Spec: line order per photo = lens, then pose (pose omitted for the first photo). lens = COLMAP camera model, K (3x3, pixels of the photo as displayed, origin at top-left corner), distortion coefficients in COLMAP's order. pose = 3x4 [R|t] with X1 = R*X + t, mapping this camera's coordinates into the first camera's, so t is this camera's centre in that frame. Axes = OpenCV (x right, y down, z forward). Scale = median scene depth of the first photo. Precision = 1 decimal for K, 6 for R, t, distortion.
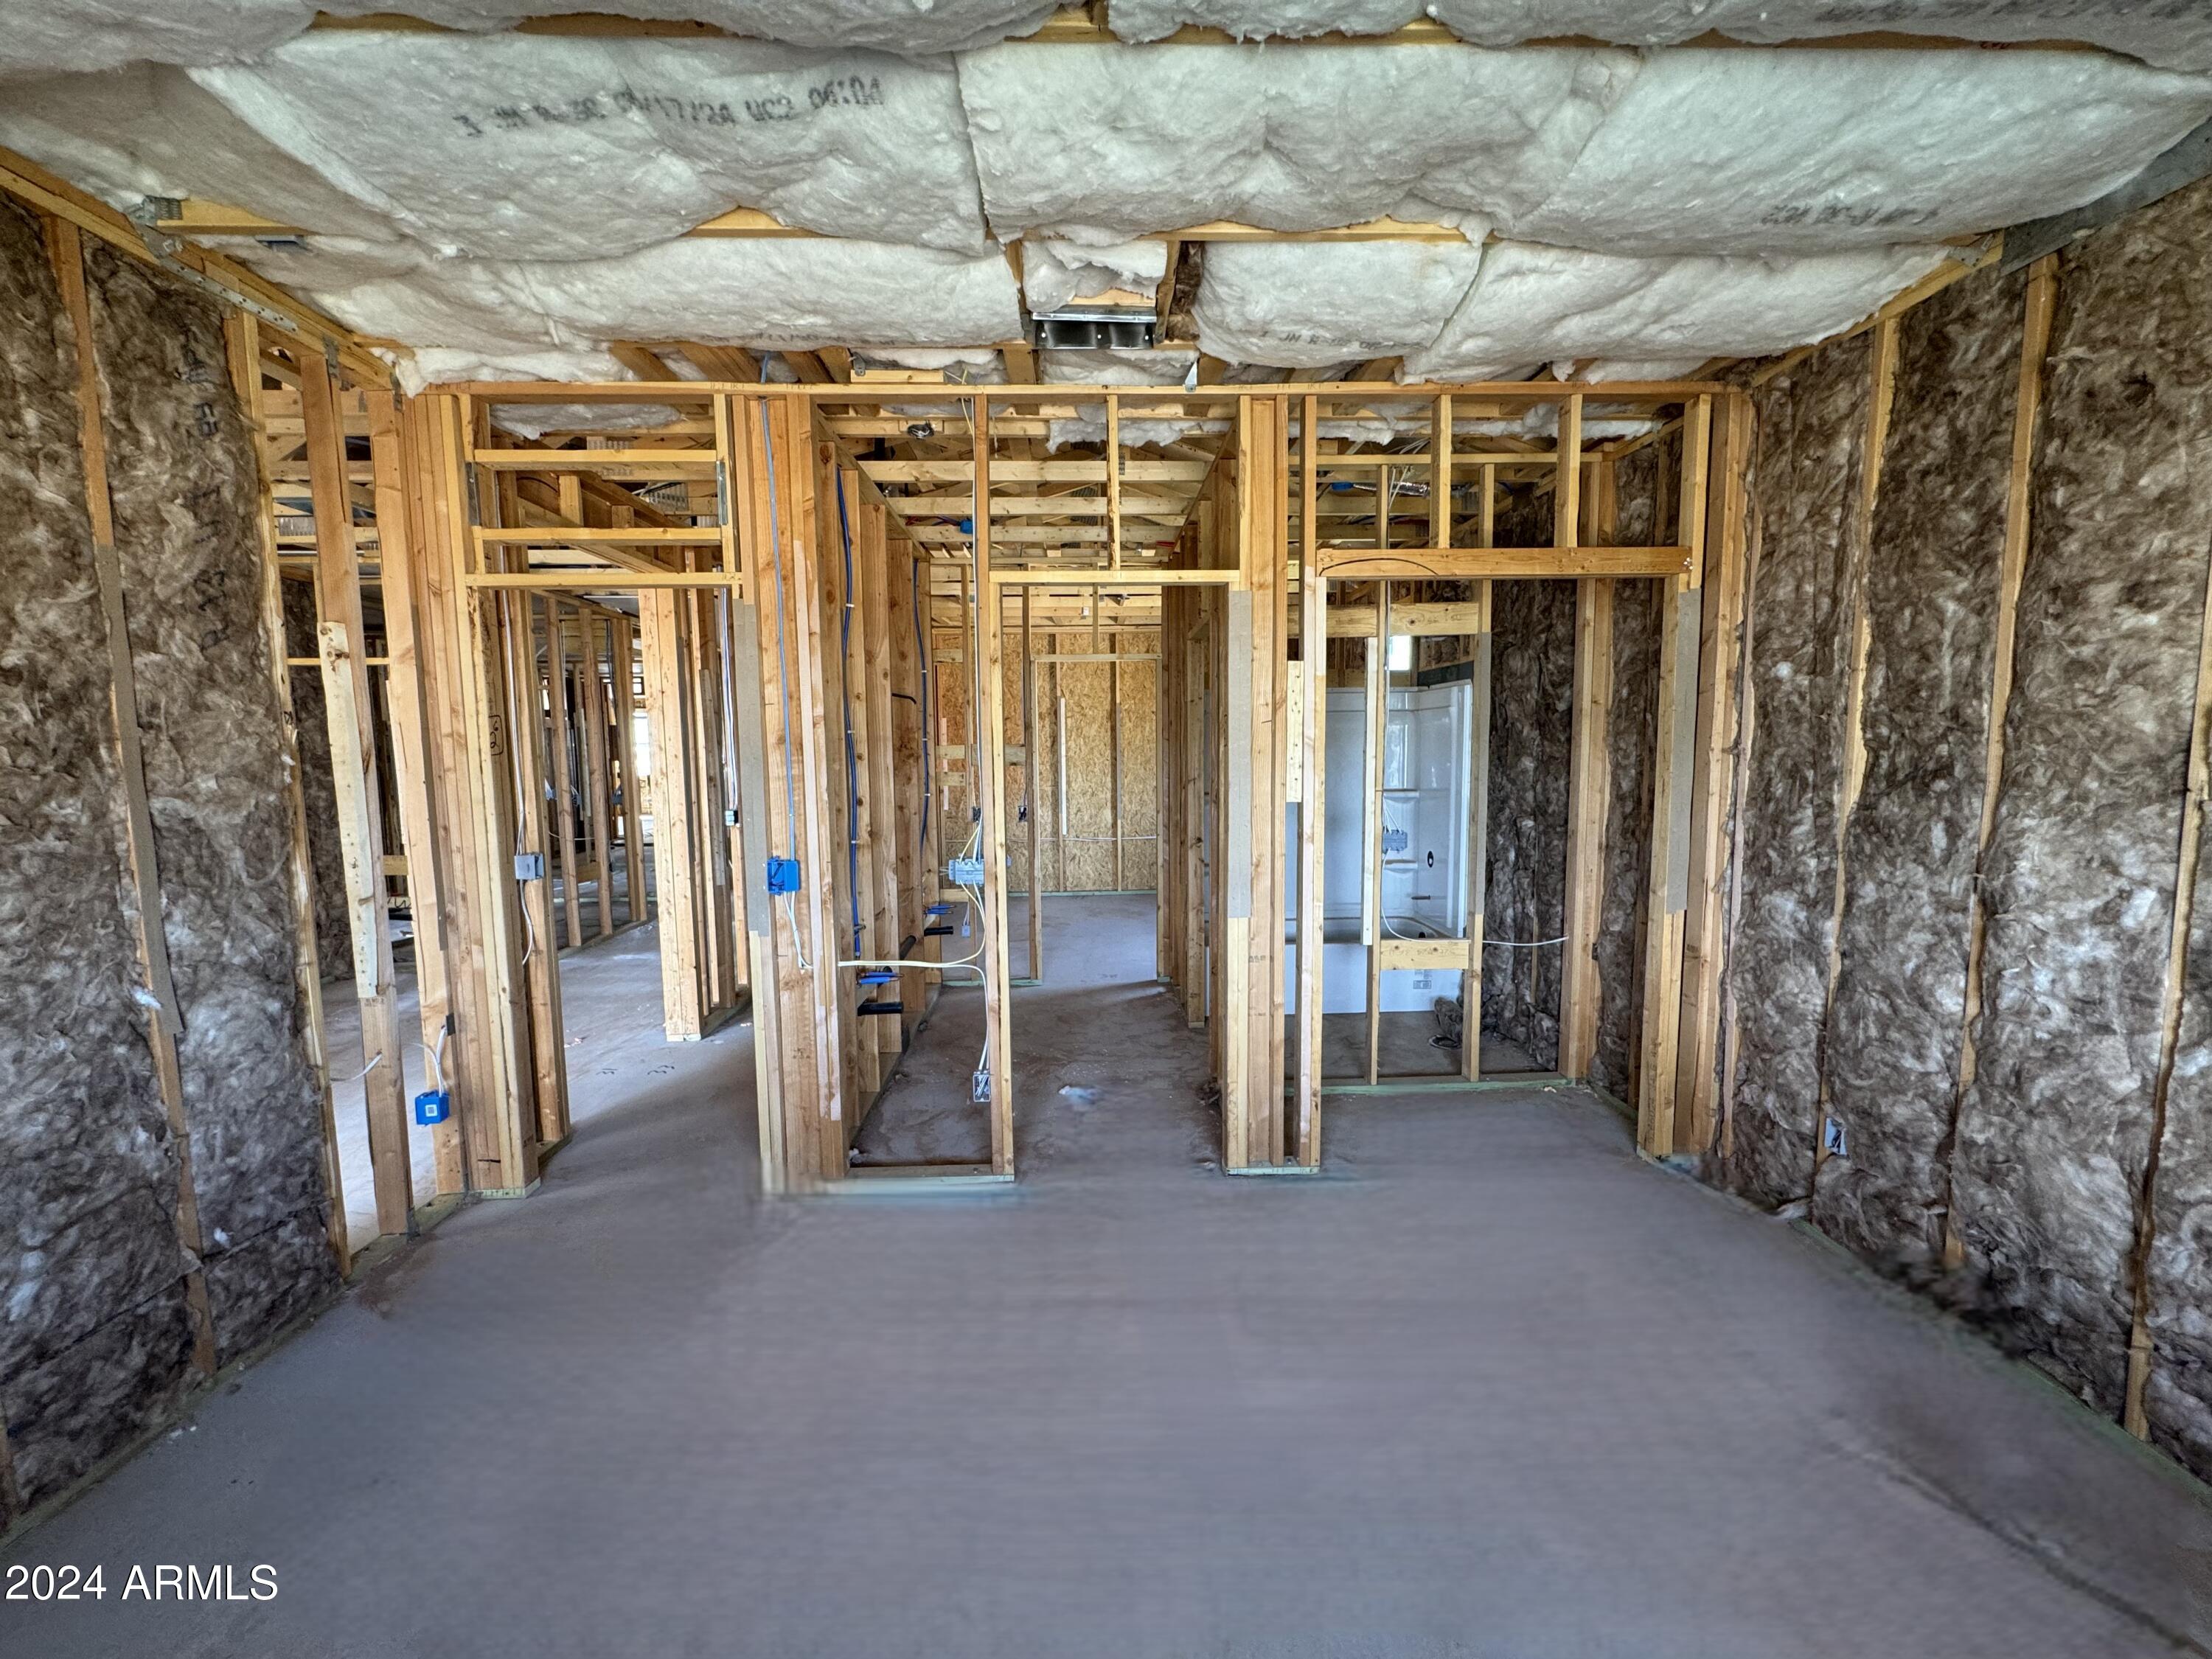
lens RADIAL K [[886.9, 0, 1109.3], [0, 886.9, 832.0], [0, 0, 1]] dist [-0.002787, -0.000080]
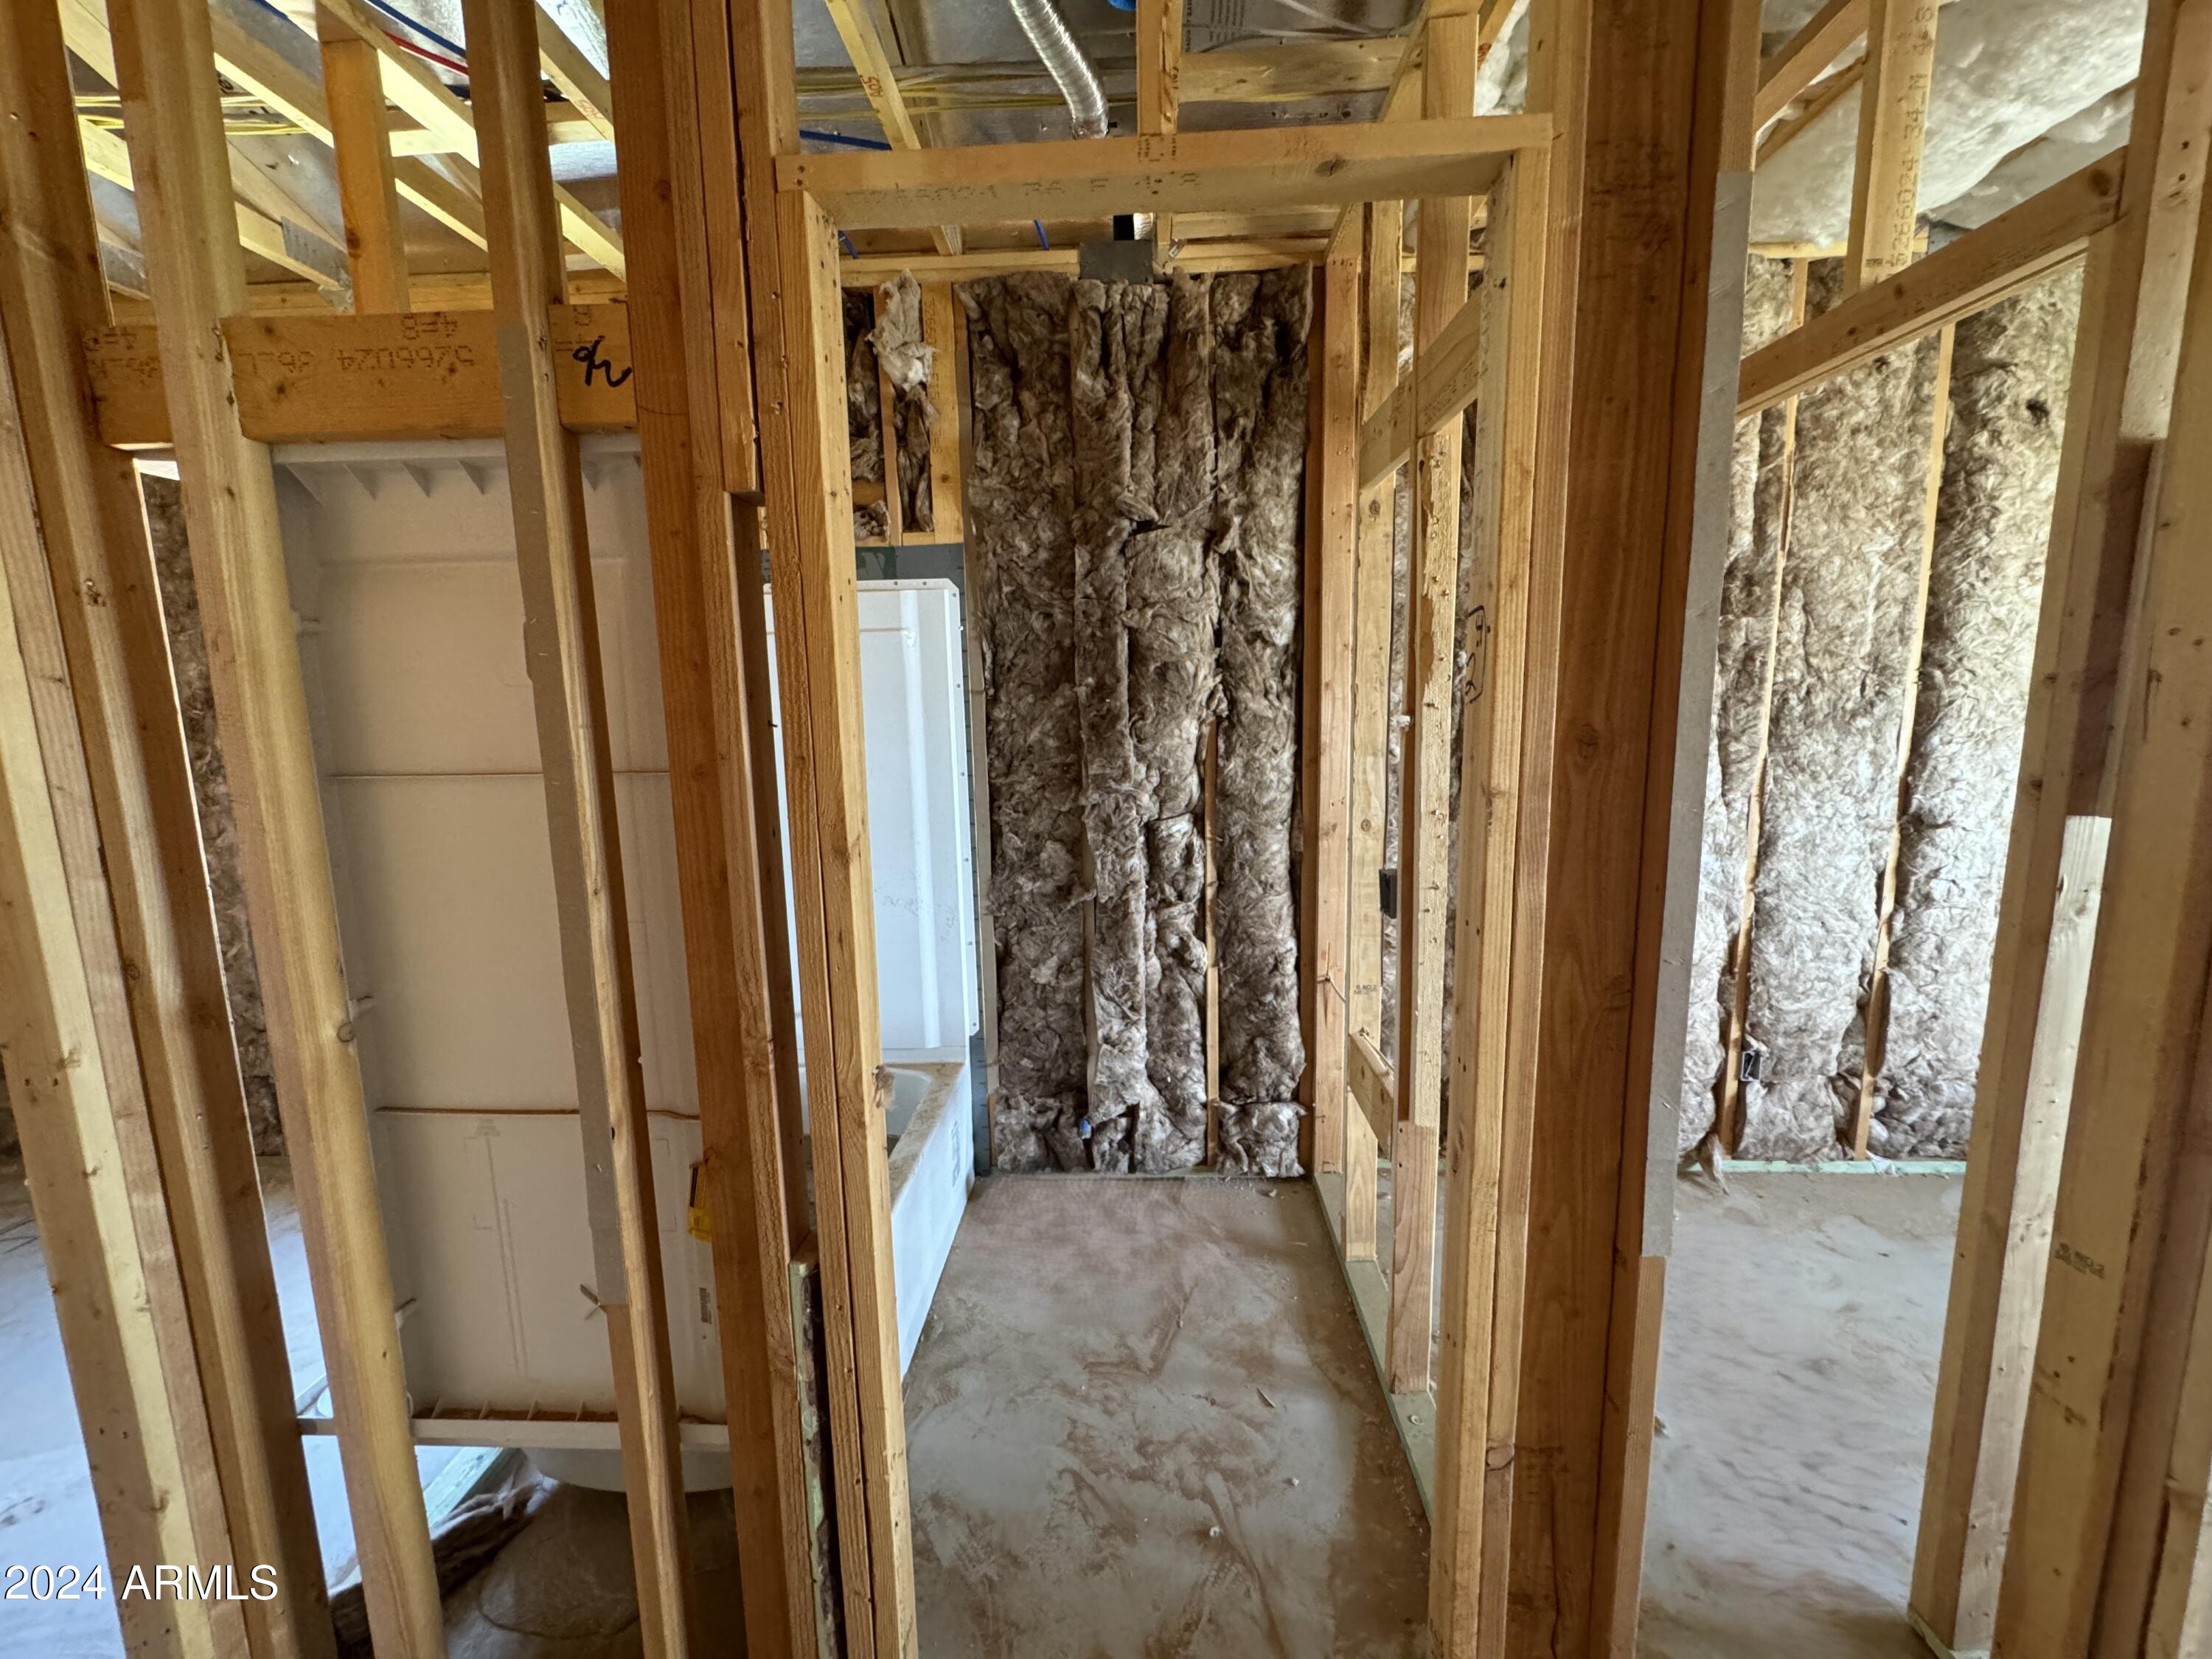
lens RADIAL K [[886.9, 0, 1104.3], [0, 886.9, 826.0], [0, 0, 1]] dist [-0.002787, -0.000080]
pose [[0.079708, -0.133588, 0.987826, -0.263948], [0.116629, 0.985423, 0.123852, -0.173561], [-0.989972, 0.105337, 0.094126, 1.845956]]
